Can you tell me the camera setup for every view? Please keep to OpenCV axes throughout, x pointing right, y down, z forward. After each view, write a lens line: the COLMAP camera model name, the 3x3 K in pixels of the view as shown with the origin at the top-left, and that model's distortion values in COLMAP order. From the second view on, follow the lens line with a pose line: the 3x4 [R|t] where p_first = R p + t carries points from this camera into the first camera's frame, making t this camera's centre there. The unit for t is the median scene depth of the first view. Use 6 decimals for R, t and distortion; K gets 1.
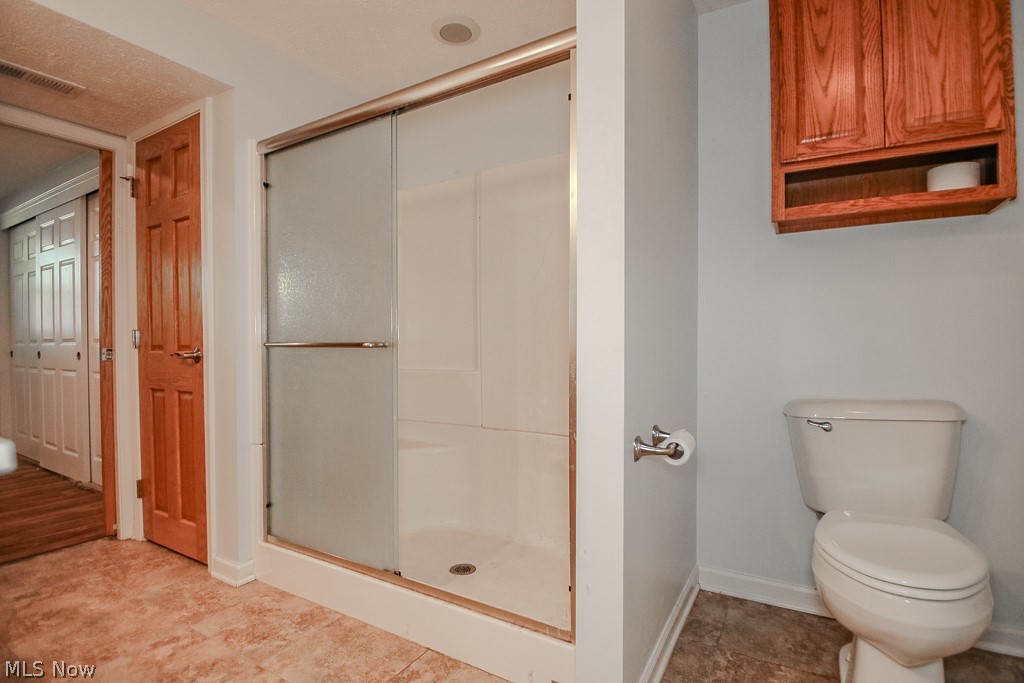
lens RADIAL K [[481.2, 0, 511.7], [0, 481.2, 338.6], [0, 0, 1]] dist [0.013757, -0.013839]
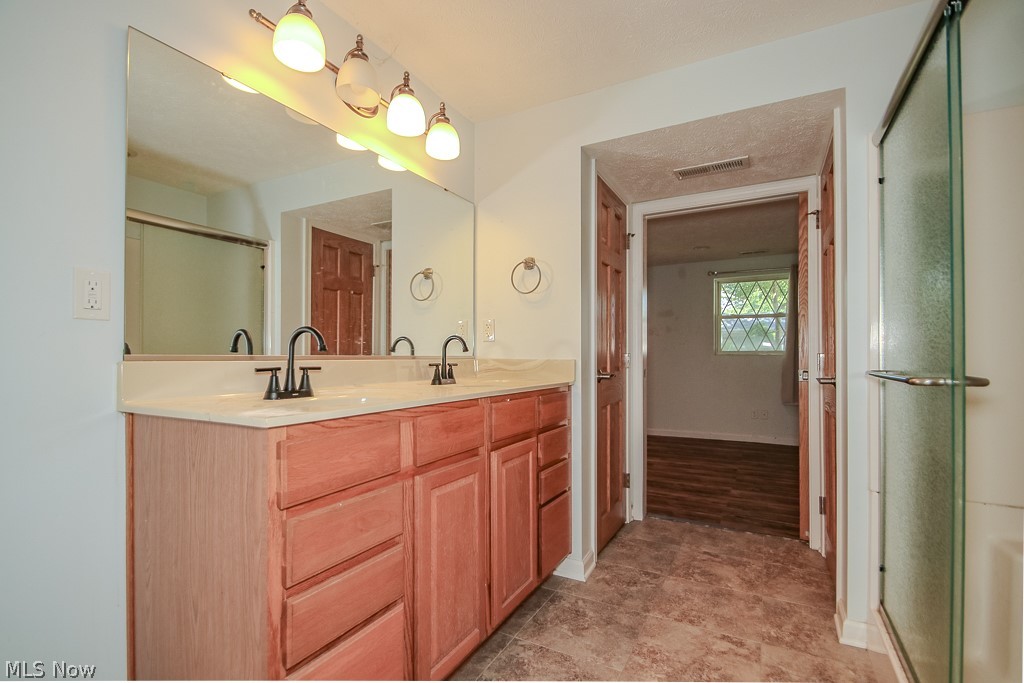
lens RADIAL K [[481.2, 0, 522.3], [0, 481.2, 350.1], [0, 0, 1]] dist [0.013757, -0.013839]
pose [[0.077769, -0.009737, -0.996924, 0.298369], [0.004278, 0.999946, -0.009432, -0.025224], [0.996962, -0.003531, 0.077807, 0.361149]]
